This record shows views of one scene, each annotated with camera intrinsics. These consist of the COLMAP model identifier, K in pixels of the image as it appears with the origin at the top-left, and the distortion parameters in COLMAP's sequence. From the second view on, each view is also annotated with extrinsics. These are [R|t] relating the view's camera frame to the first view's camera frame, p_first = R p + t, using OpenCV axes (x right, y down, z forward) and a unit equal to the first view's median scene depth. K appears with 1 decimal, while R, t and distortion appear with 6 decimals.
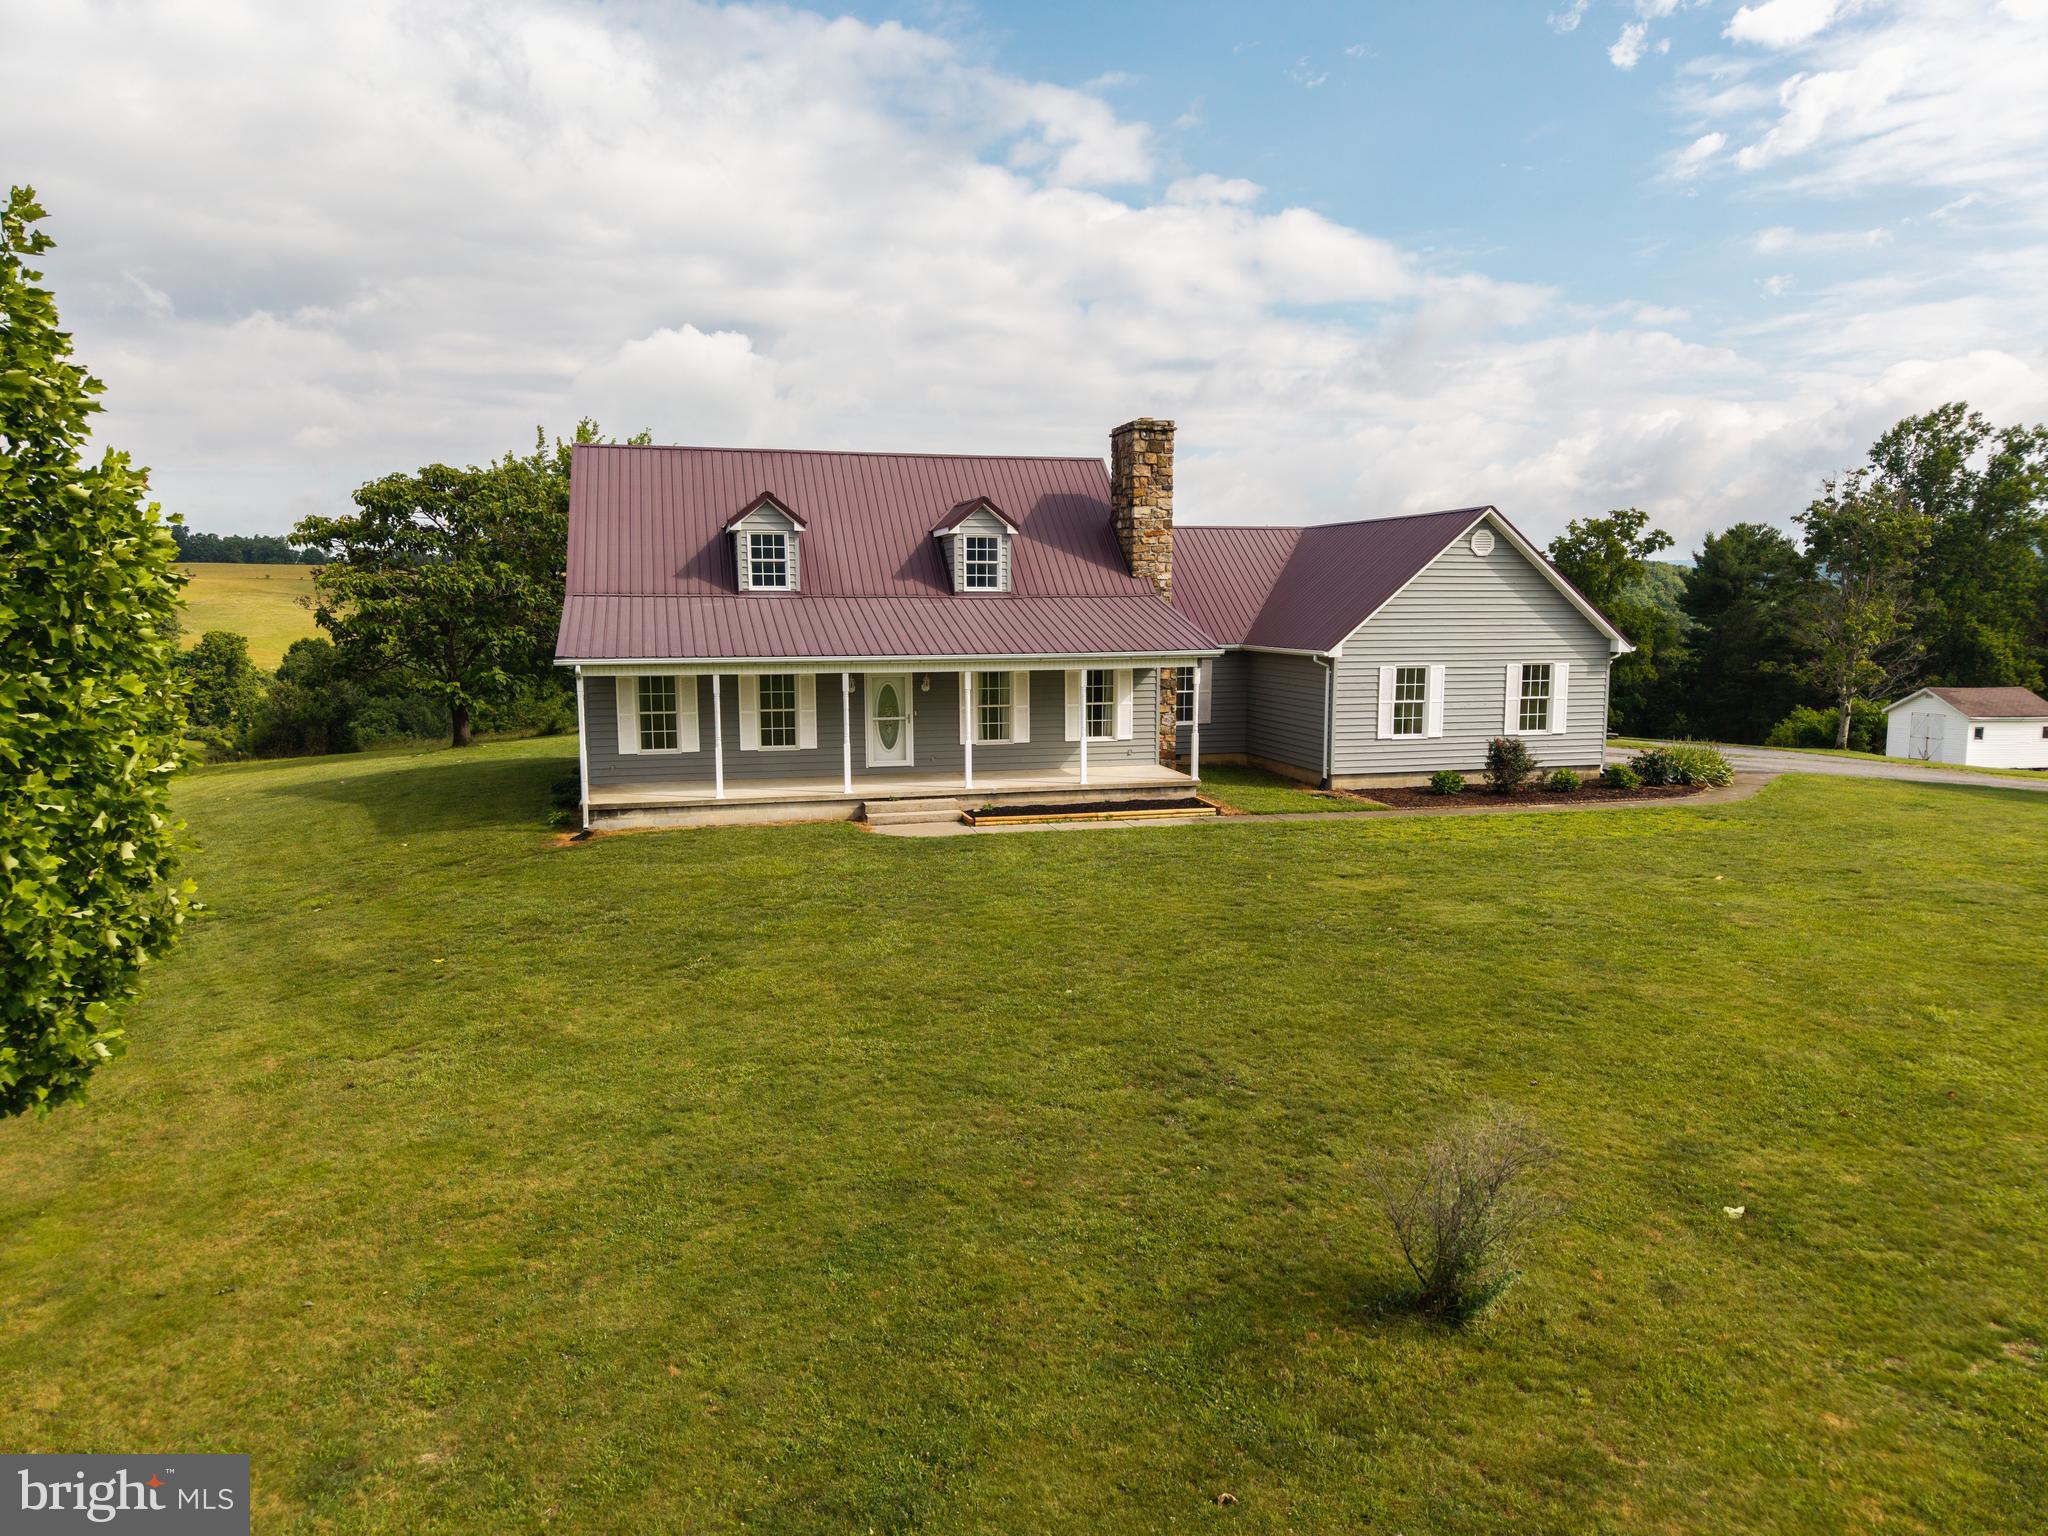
lens RADIAL K [[1377.0, 0, 1025.4], [0, 1377.0, 774.4], [0, 0, 1]] dist [0.050196, -0.059565]
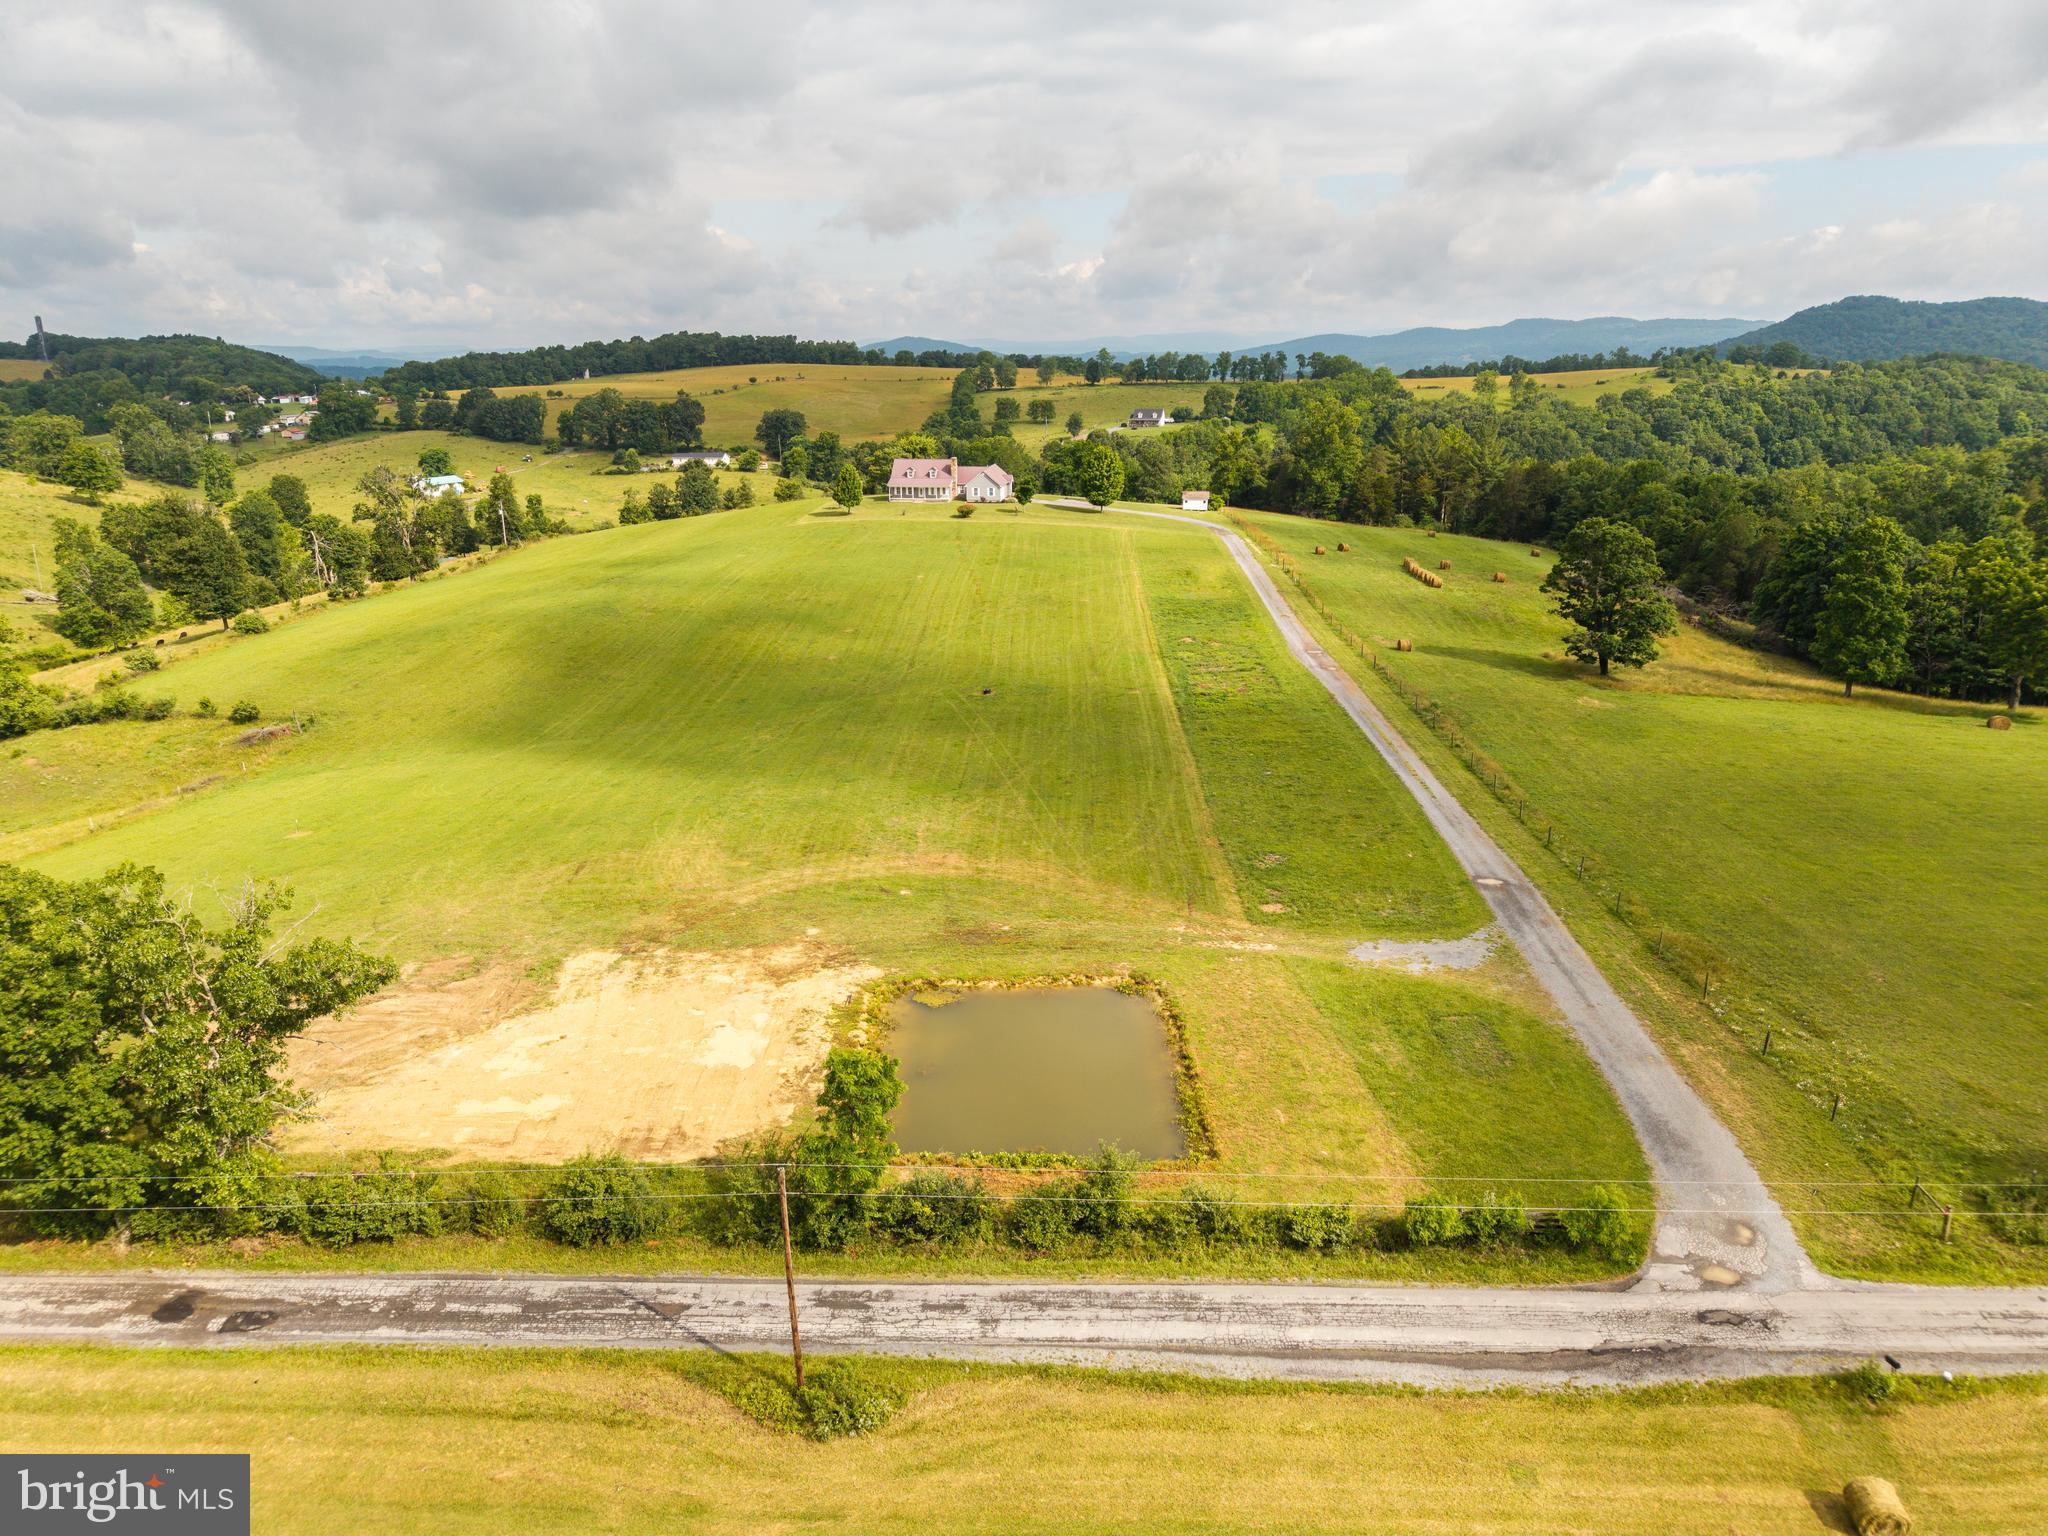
lens RADIAL K [[1380.7, 0, 1024.0], [0, 1380.7, 768.0], [0, 0, 1]] dist [0.042230, -0.053775]
pose [[0.931994, 0.100766, -0.348186, 3.928534], [-0.042271, 0.984243, 0.171696, 0.158719], [0.360001, -0.145302, 0.921568, -7.535440]]
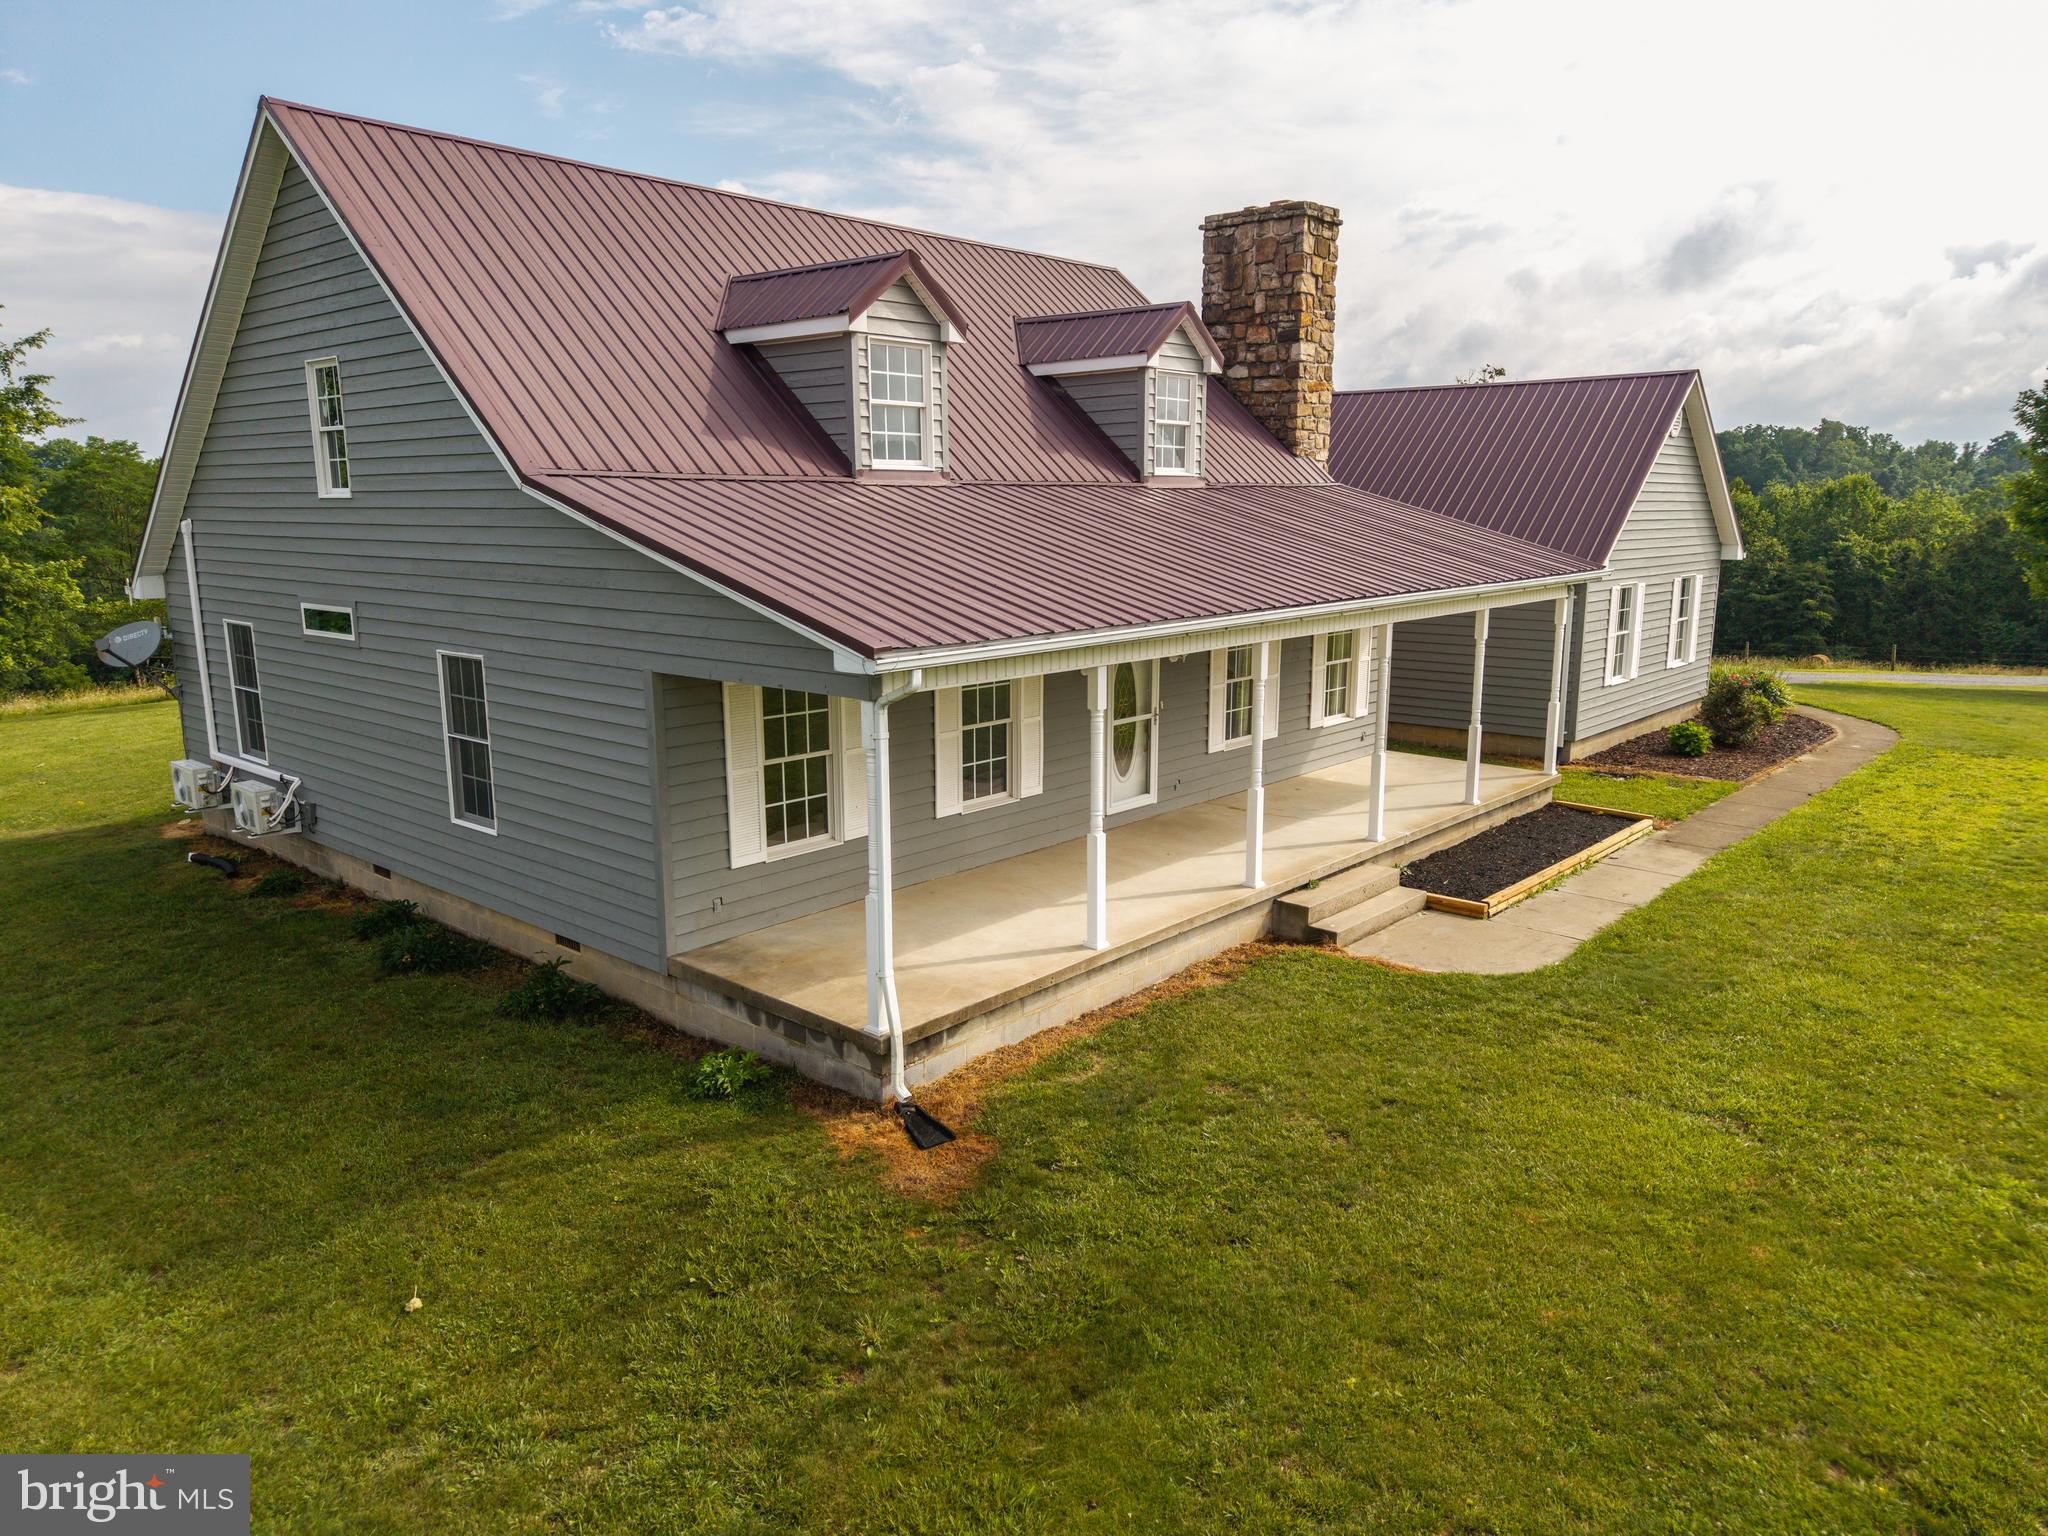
lens RADIAL K [[1380.7, 0, 1024.0], [0, 1380.7, 768.0], [0, 0, 1]] dist [0.042230, -0.053775]
pose [[0.823242, -0.106624, 0.557587, -0.411066], [0.071987, 0.993882, 0.083769, -0.066317], [-0.563107, -0.028823, 0.825881, 0.565930]]
